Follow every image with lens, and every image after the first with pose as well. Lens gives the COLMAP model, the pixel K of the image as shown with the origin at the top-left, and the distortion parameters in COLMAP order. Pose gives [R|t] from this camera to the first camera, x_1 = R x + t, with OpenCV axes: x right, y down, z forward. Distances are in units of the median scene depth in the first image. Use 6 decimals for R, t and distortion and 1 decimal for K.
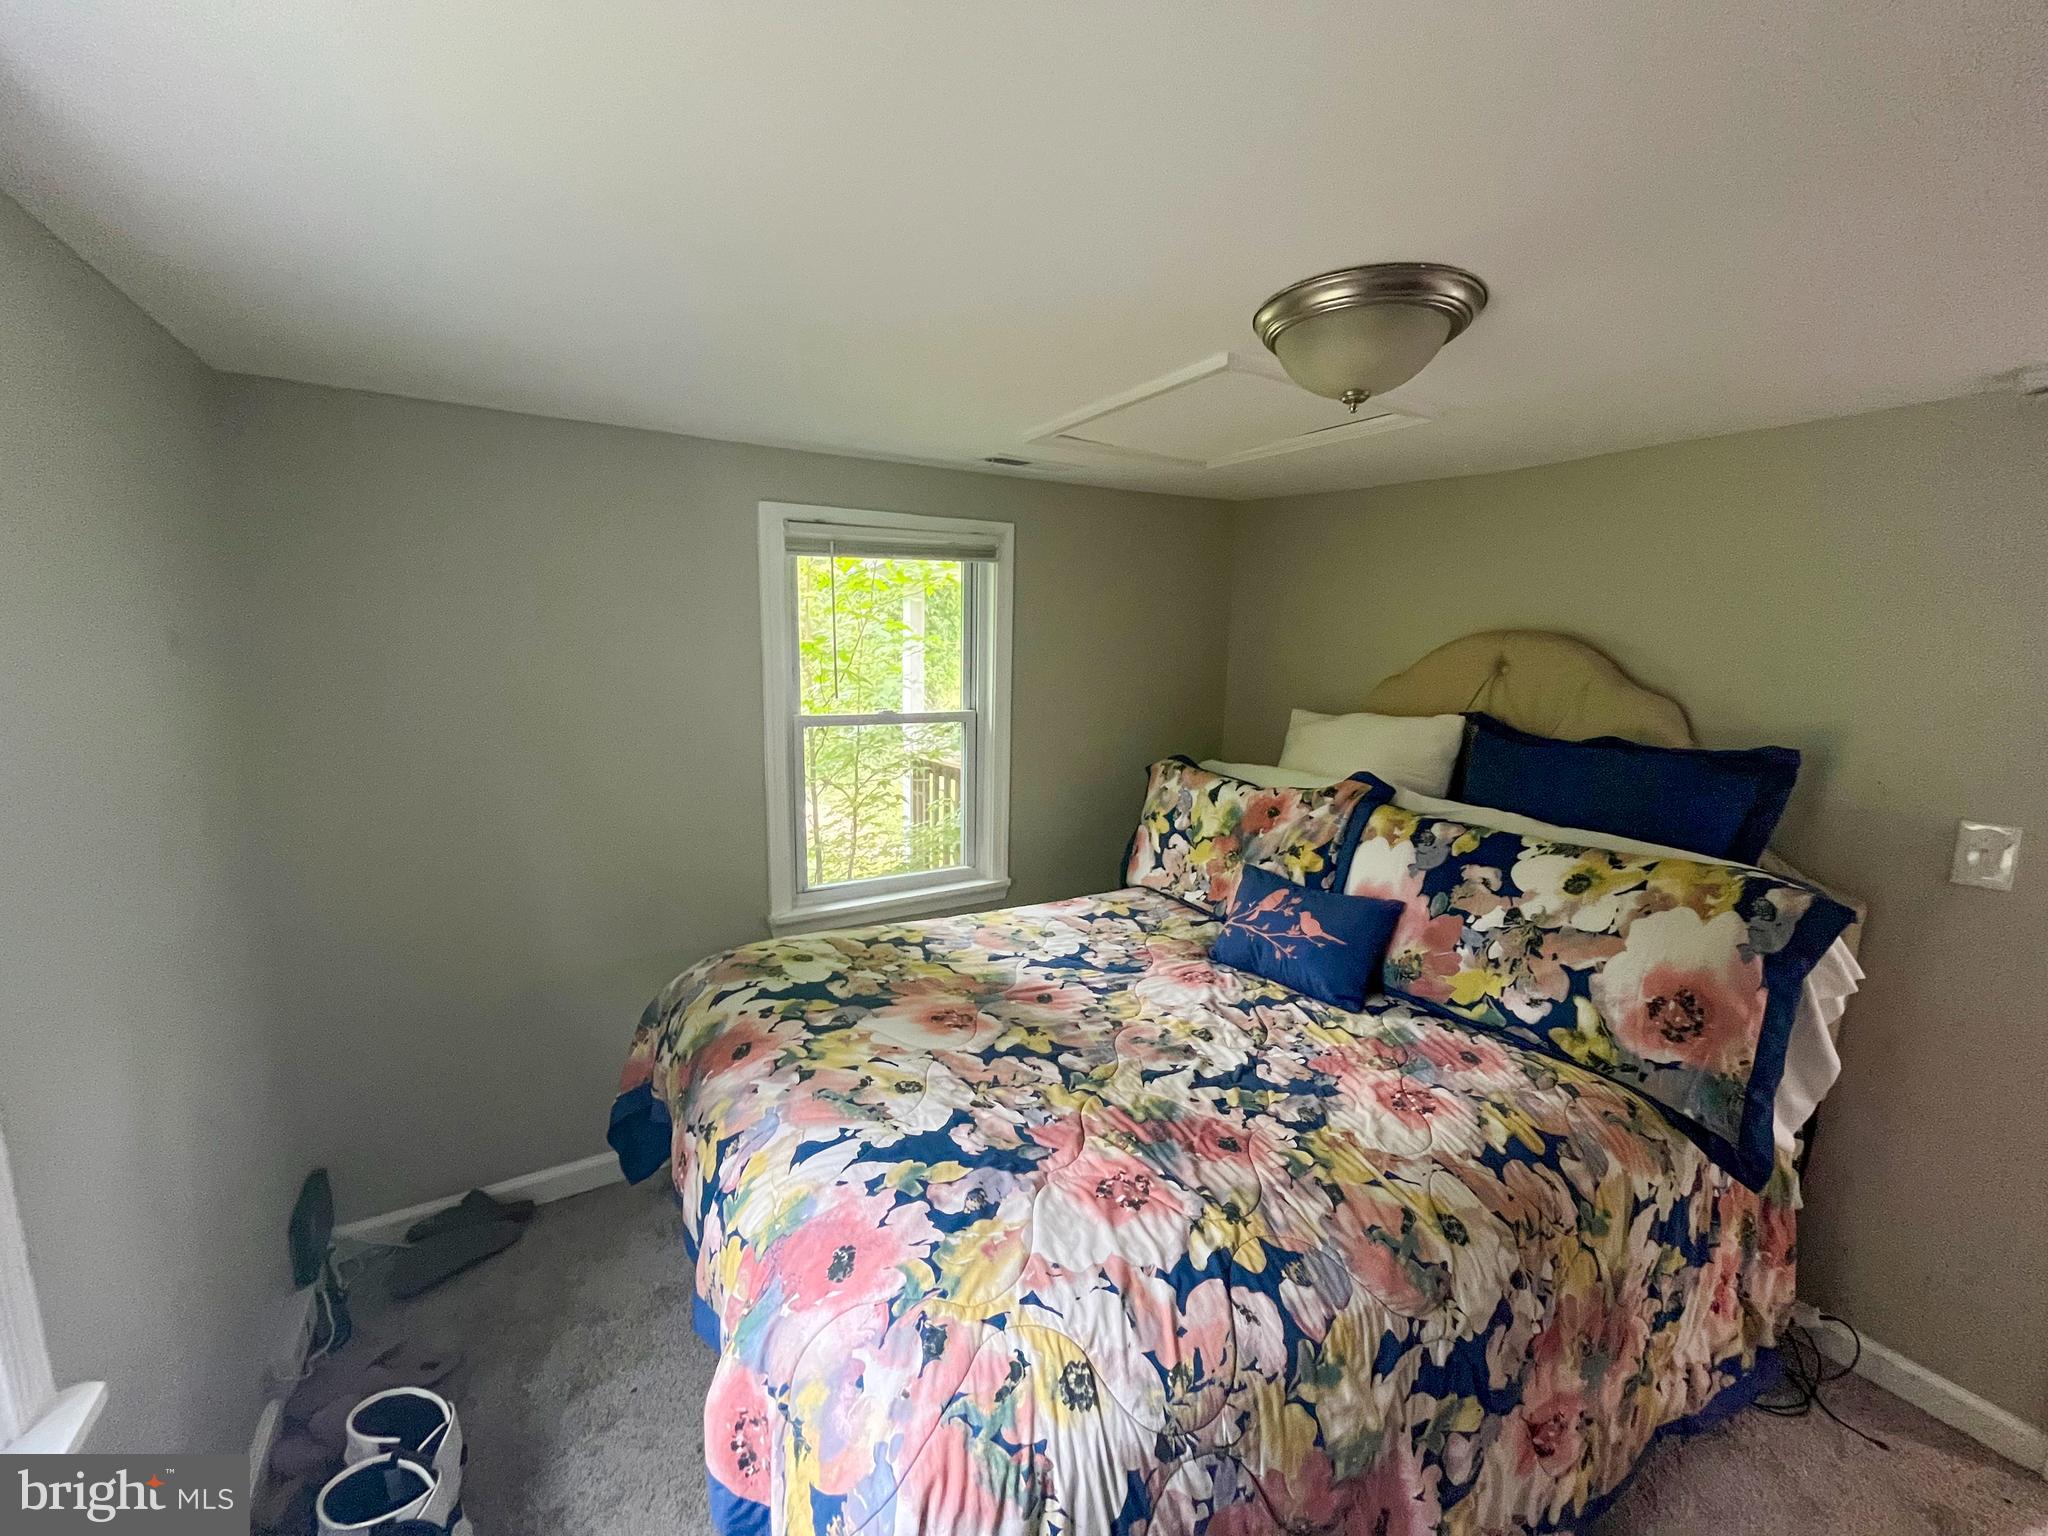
lens RADIAL K [[819.8, 0, 1026.3], [0, 819.8, 770.4], [0, 0, 1]] dist [-0.000624, -0.000063]
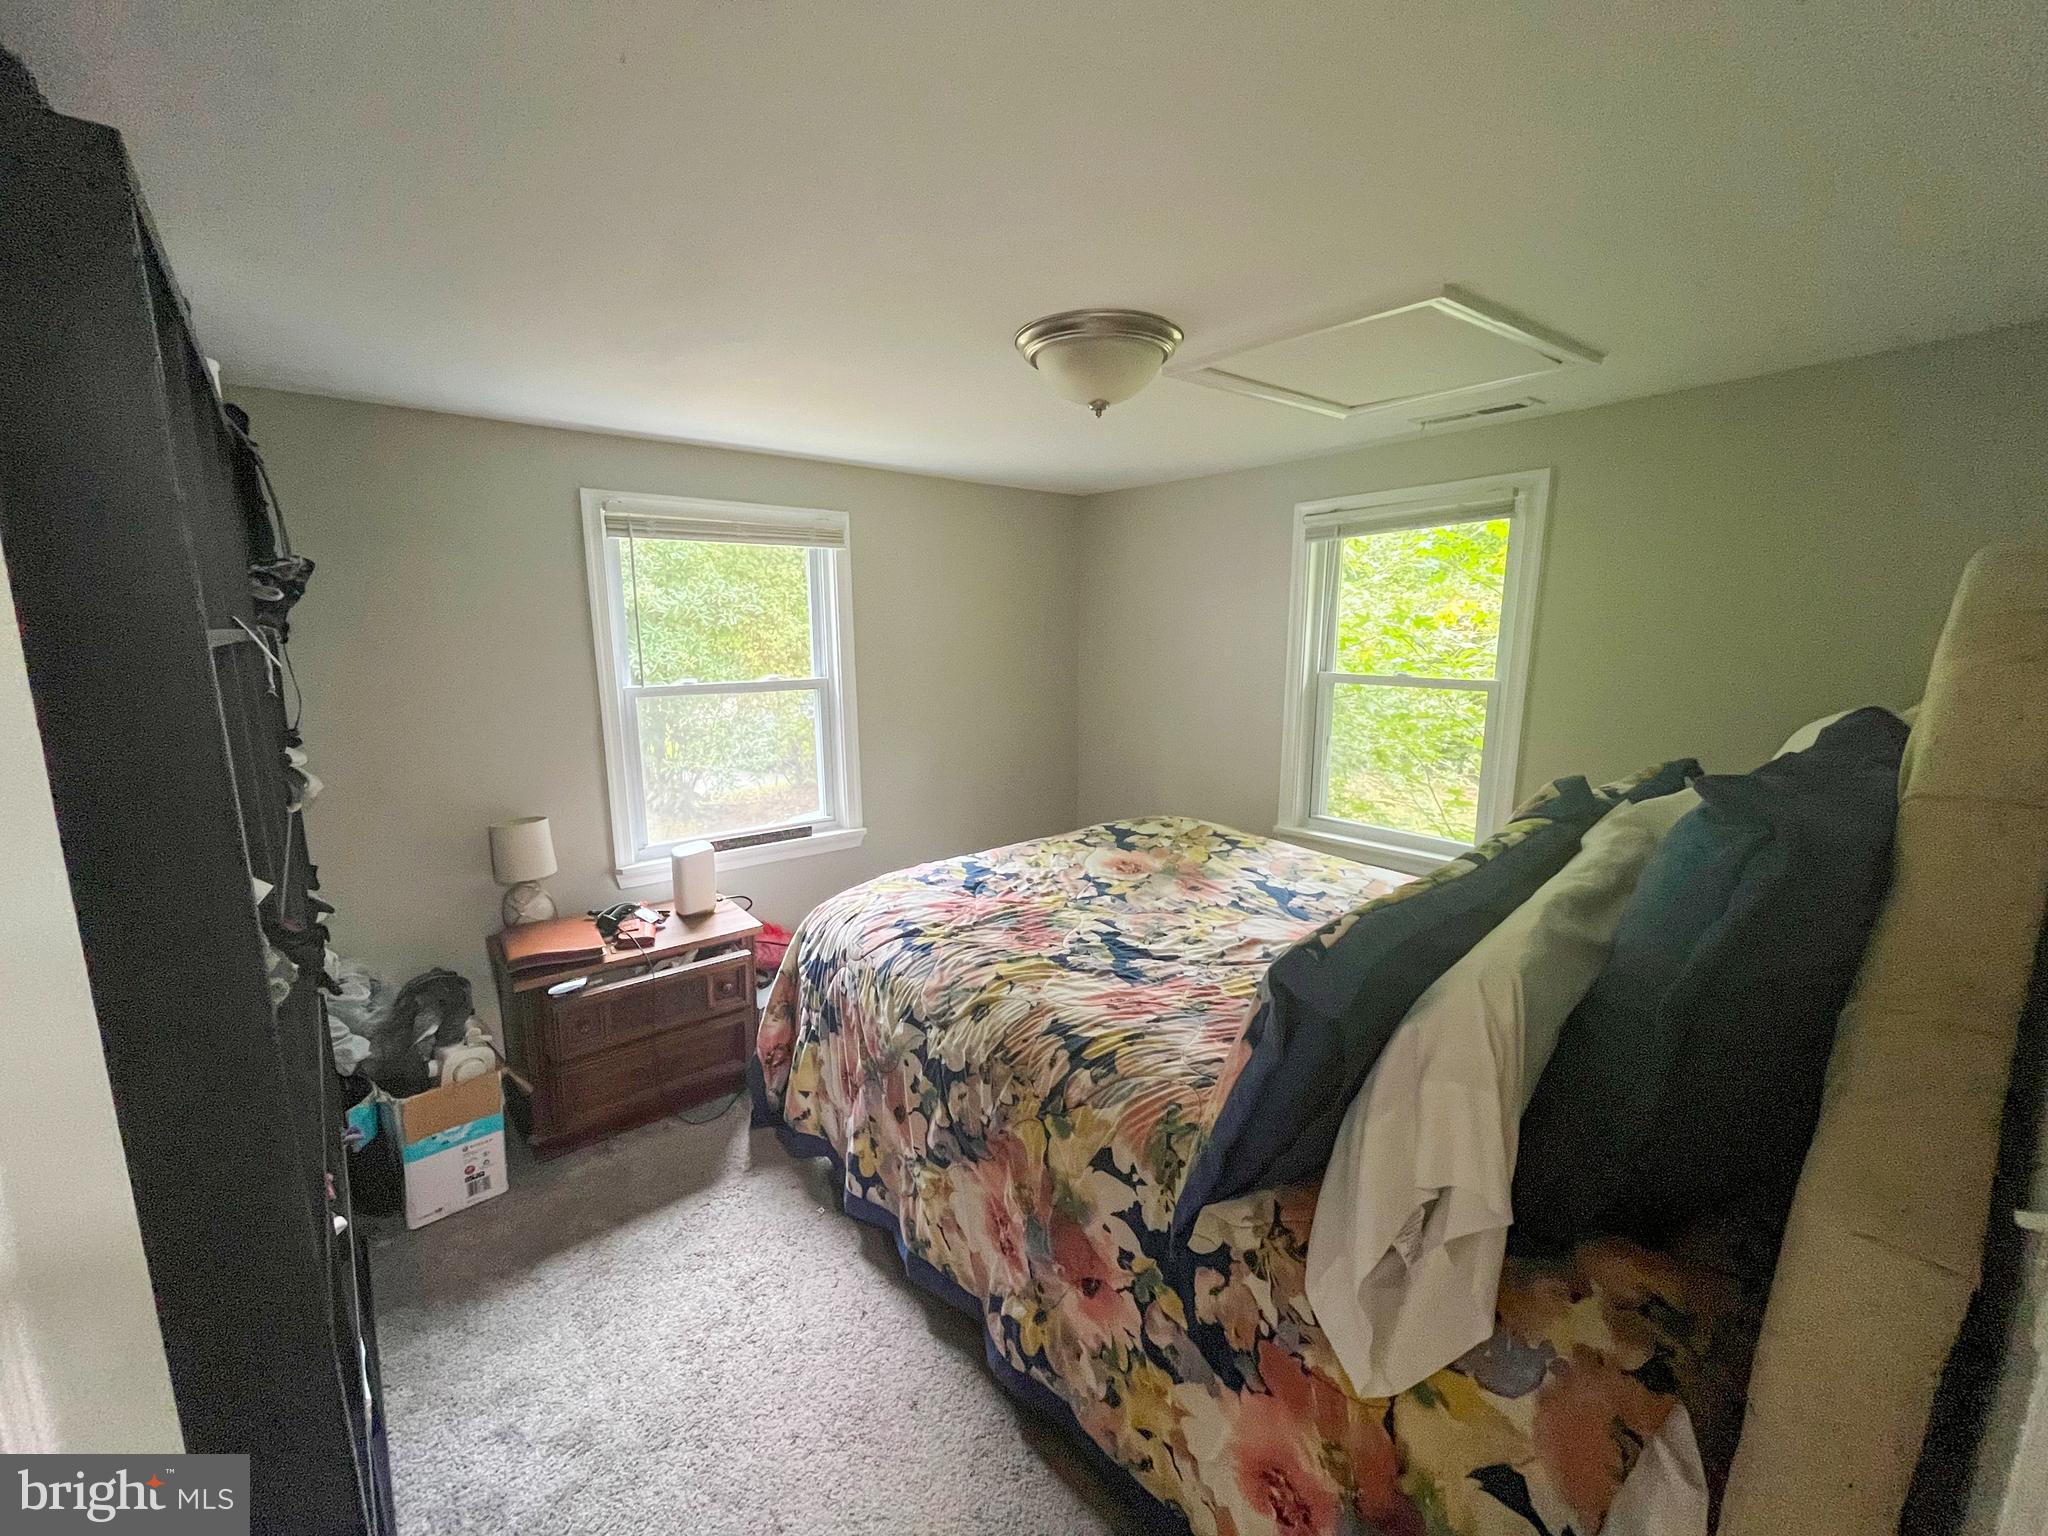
lens RADIAL K [[819.8, 0, 1025.7], [0, 819.8, 767.9], [0, 0, 1]] dist [-0.000624, -0.000063]
pose [[0.180868, 0.157924, -0.970745, 1.103938], [-0.150470, 0.979847, 0.131369, -0.026466], [0.971929, 0.122308, 0.200986, 0.451283]]
